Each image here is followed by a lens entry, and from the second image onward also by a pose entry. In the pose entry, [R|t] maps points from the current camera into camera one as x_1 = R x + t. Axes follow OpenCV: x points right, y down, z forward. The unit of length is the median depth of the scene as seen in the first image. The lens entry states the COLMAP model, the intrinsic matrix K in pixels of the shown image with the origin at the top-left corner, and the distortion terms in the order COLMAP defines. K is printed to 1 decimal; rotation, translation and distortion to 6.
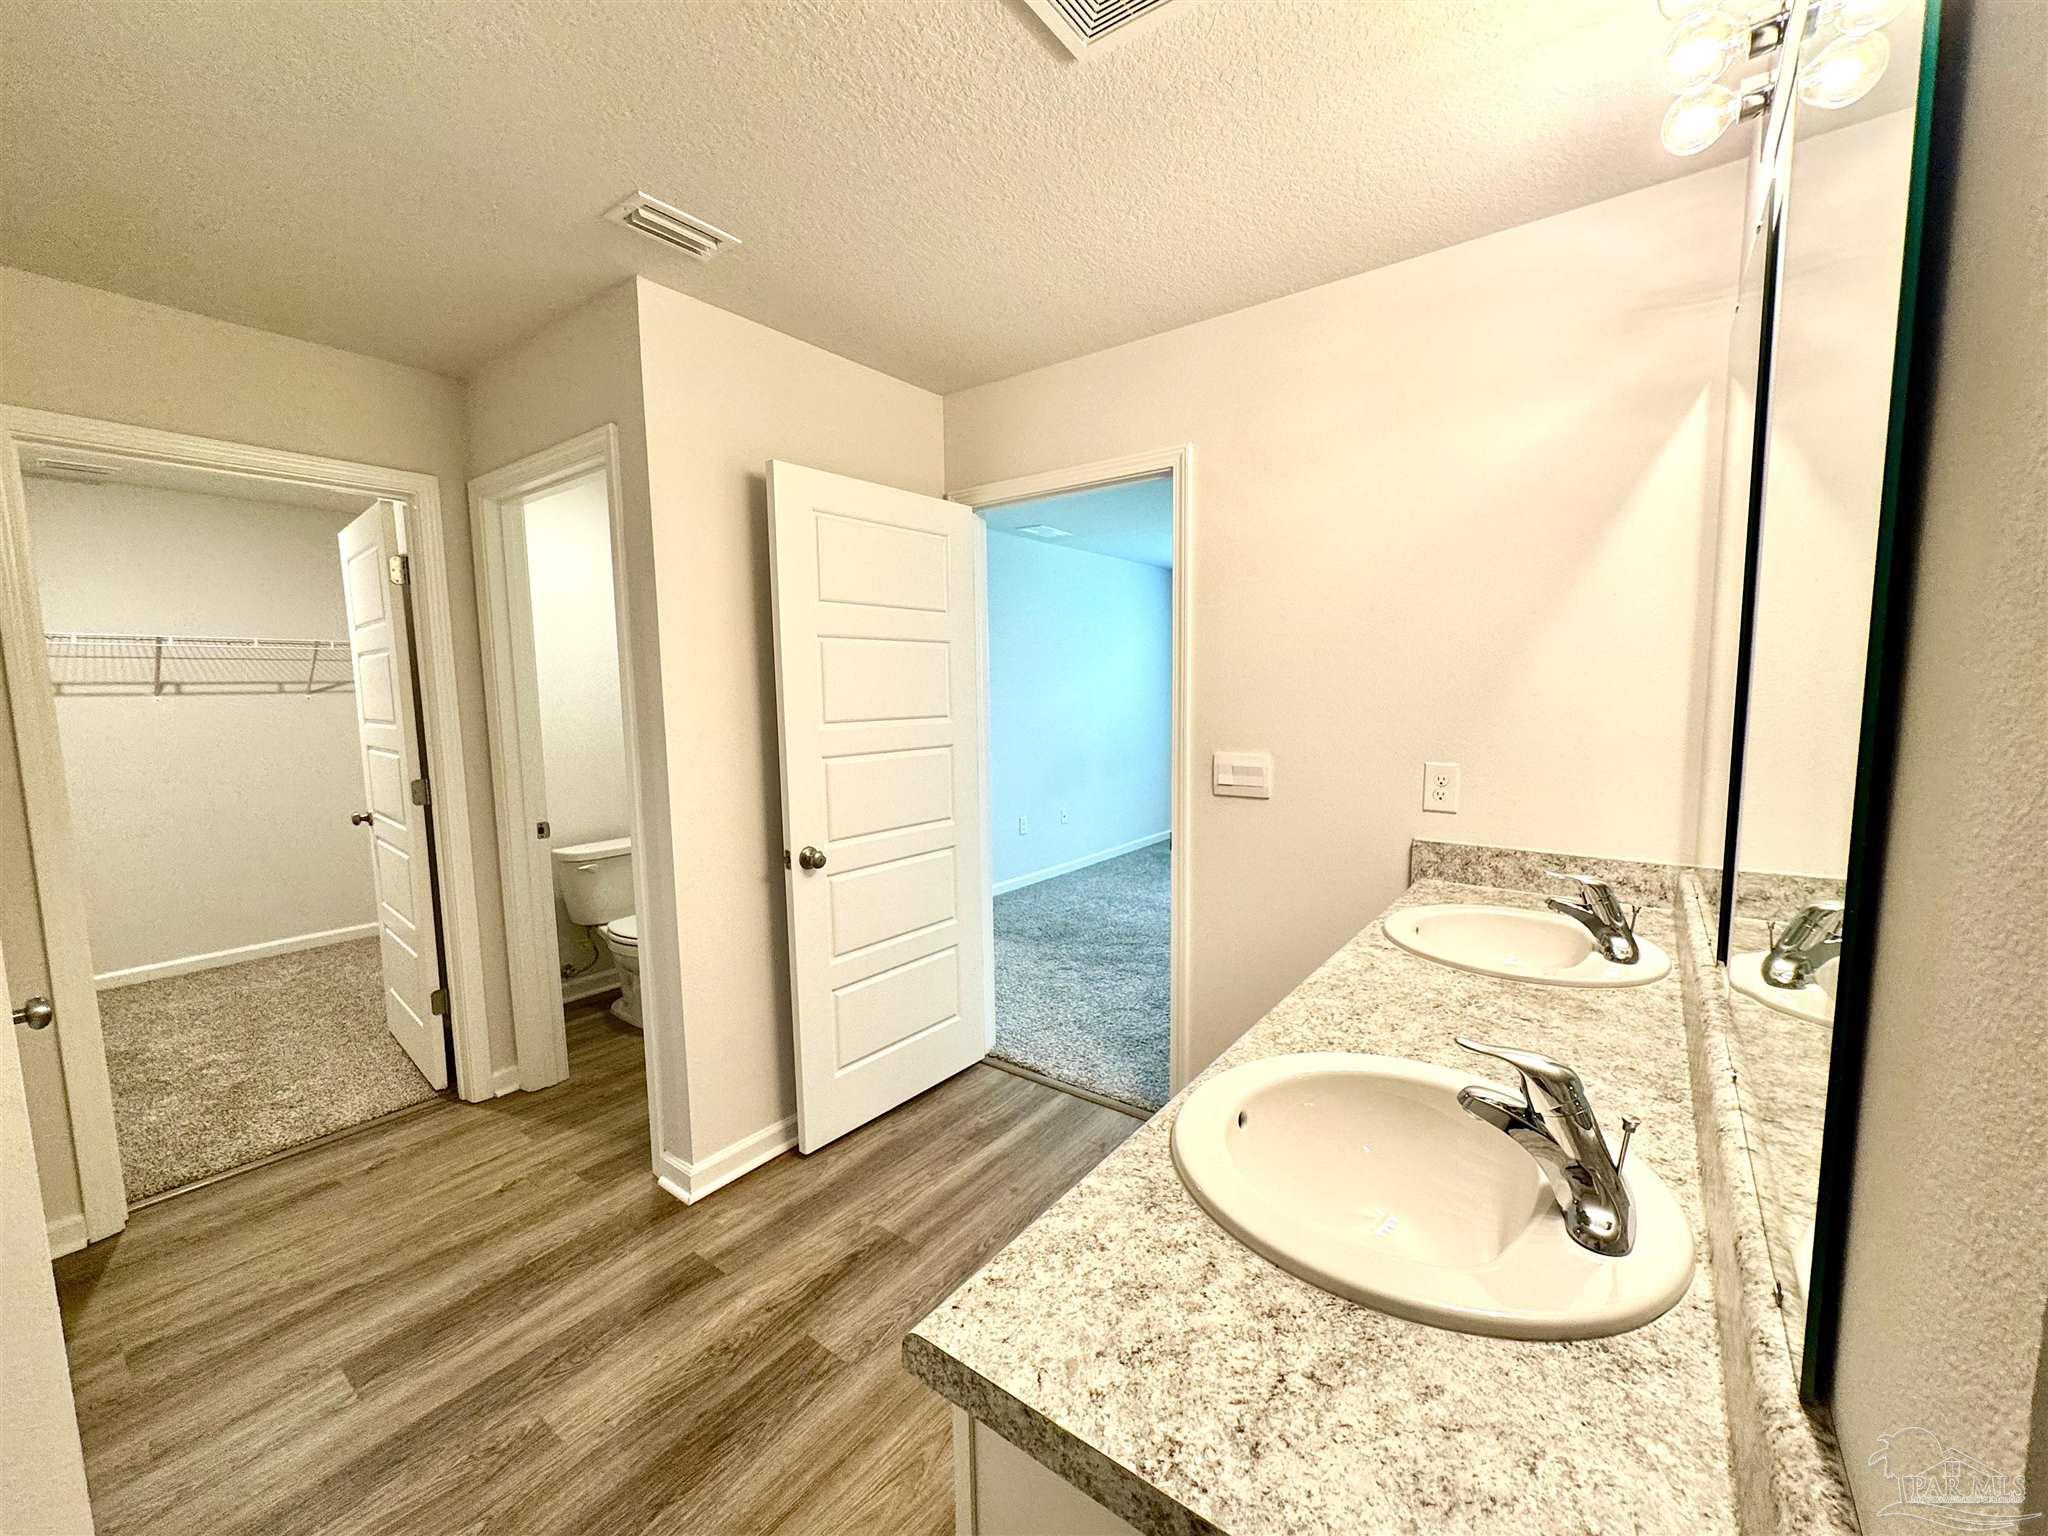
lens RADIAL K [[822.8, 0, 1026.9], [0, 822.8, 777.3], [0, 0, 1]] dist [-0.001610, 0.000358]
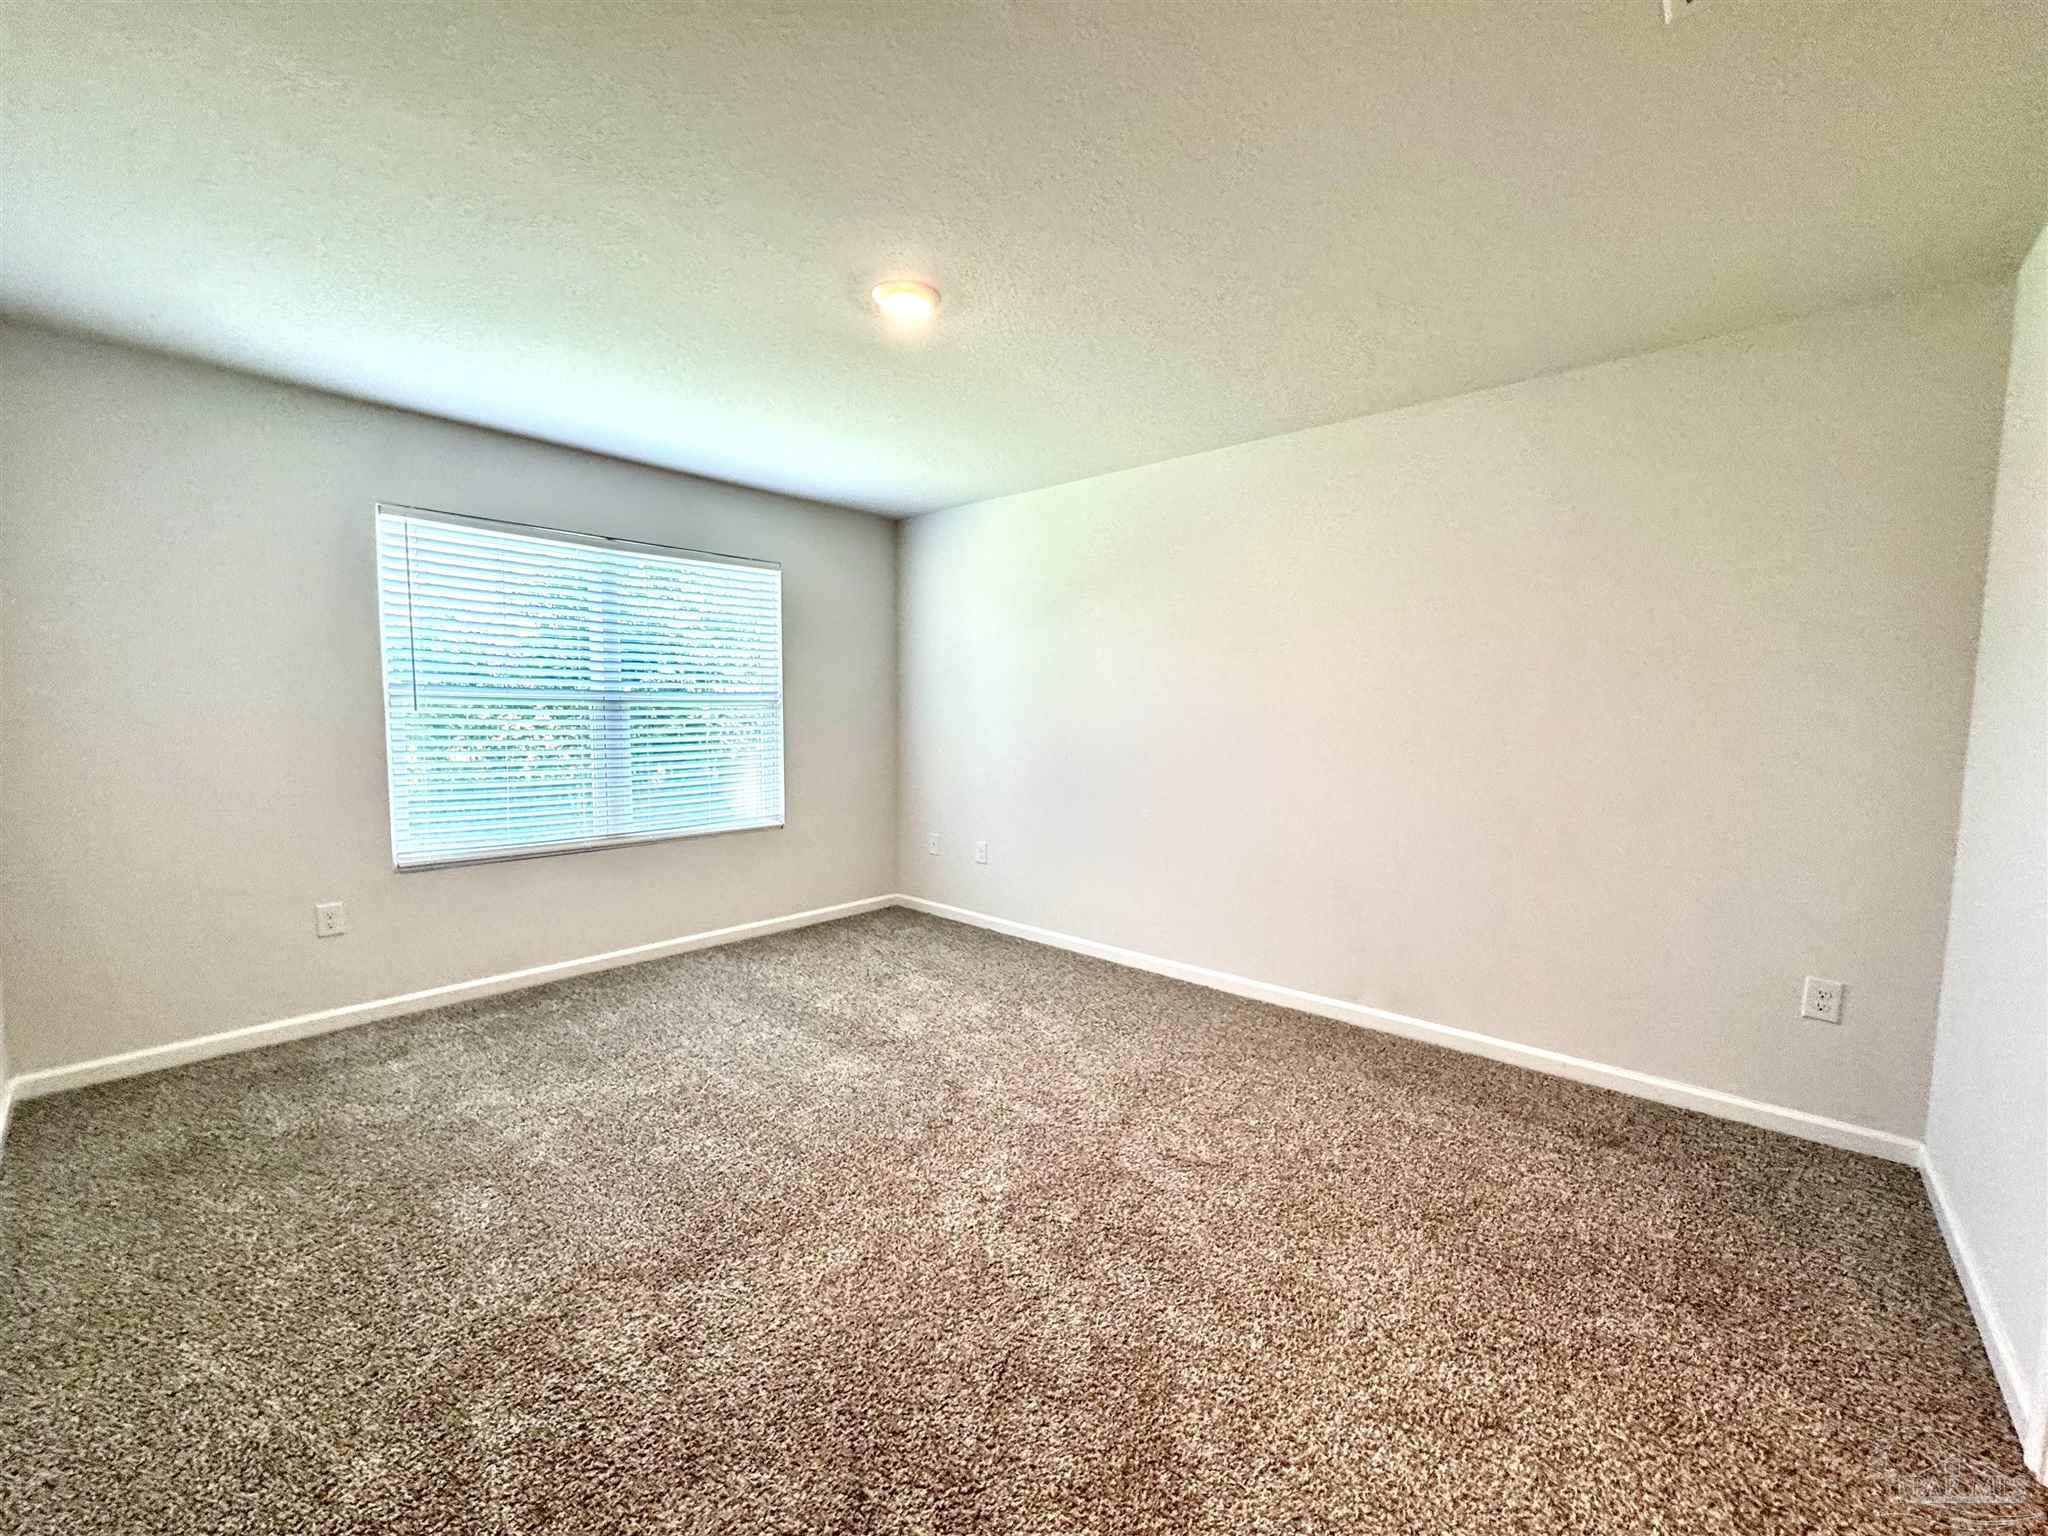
lens RADIAL K [[822.8, 0, 1026.9], [0, 822.8, 777.3], [0, 0, 1]] dist [-0.001610, 0.000358]
pose [[0.084577, -0.067712, 0.994114, -0.426775], [0.100366, 0.993193, 0.059111, -0.148304], [-0.991349, 0.094775, 0.090797, 2.063646]]
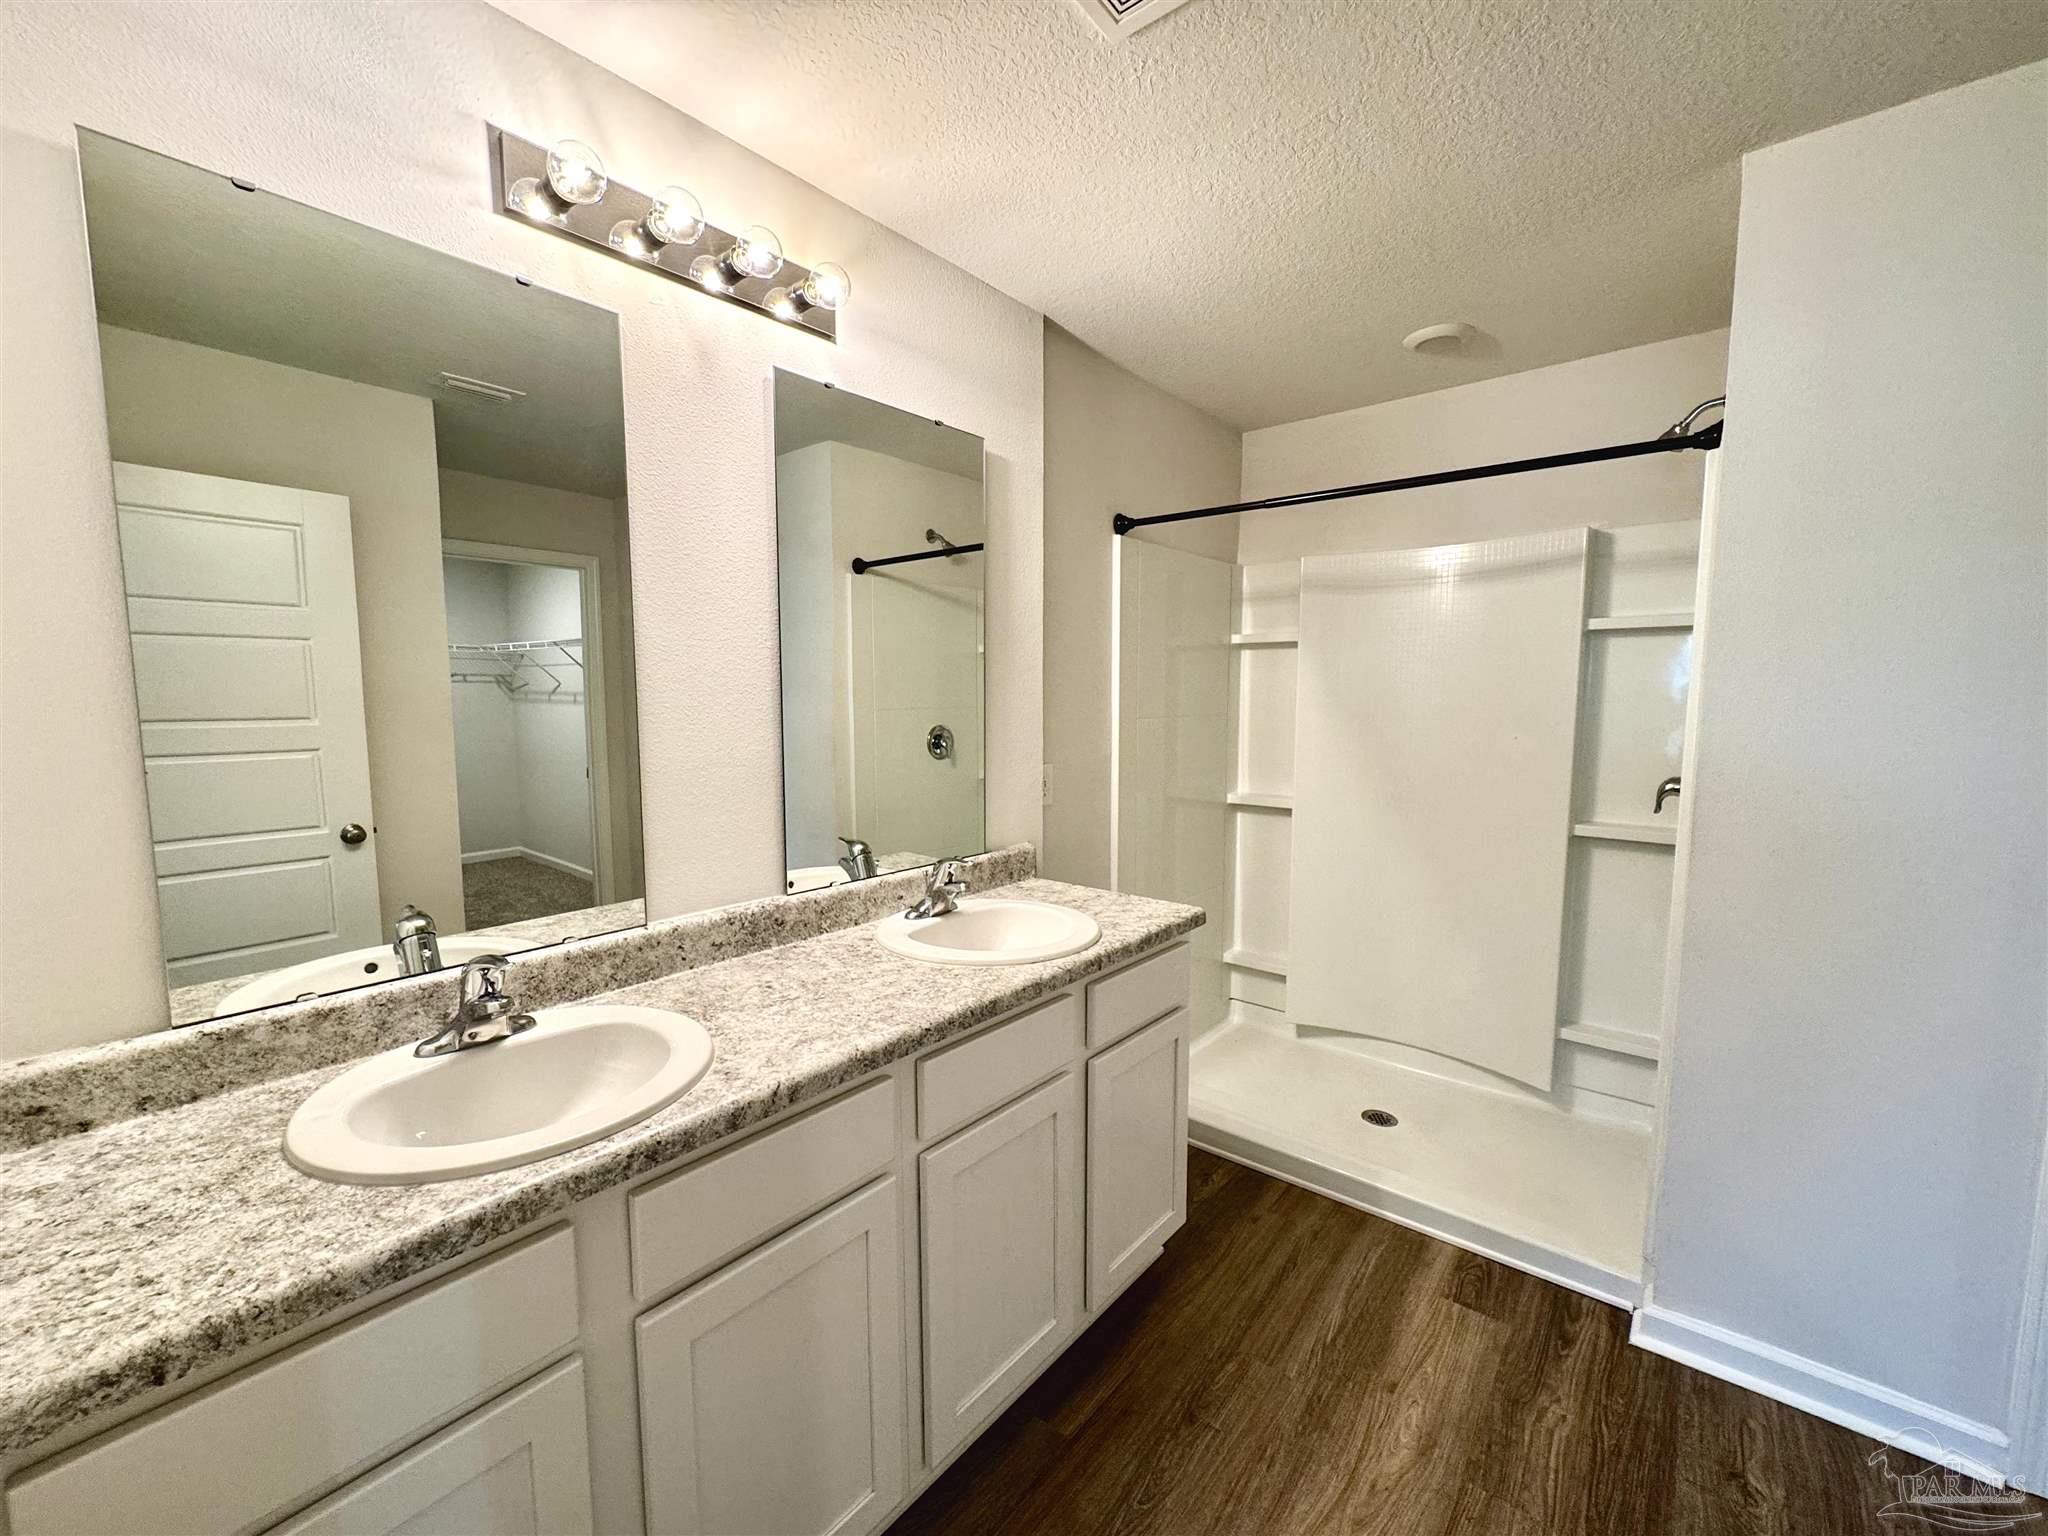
lens RADIAL K [[822.8, 0, 1026.9], [0, 822.8, 777.3], [0, 0, 1]] dist [-0.001610, 0.000358]
pose [[-0.998417, 0.008029, 0.055675, 0.106229], [0.019410, 0.978146, 0.207013, -0.141812], [-0.052796, 0.207766, -0.976753, 1.261619]]
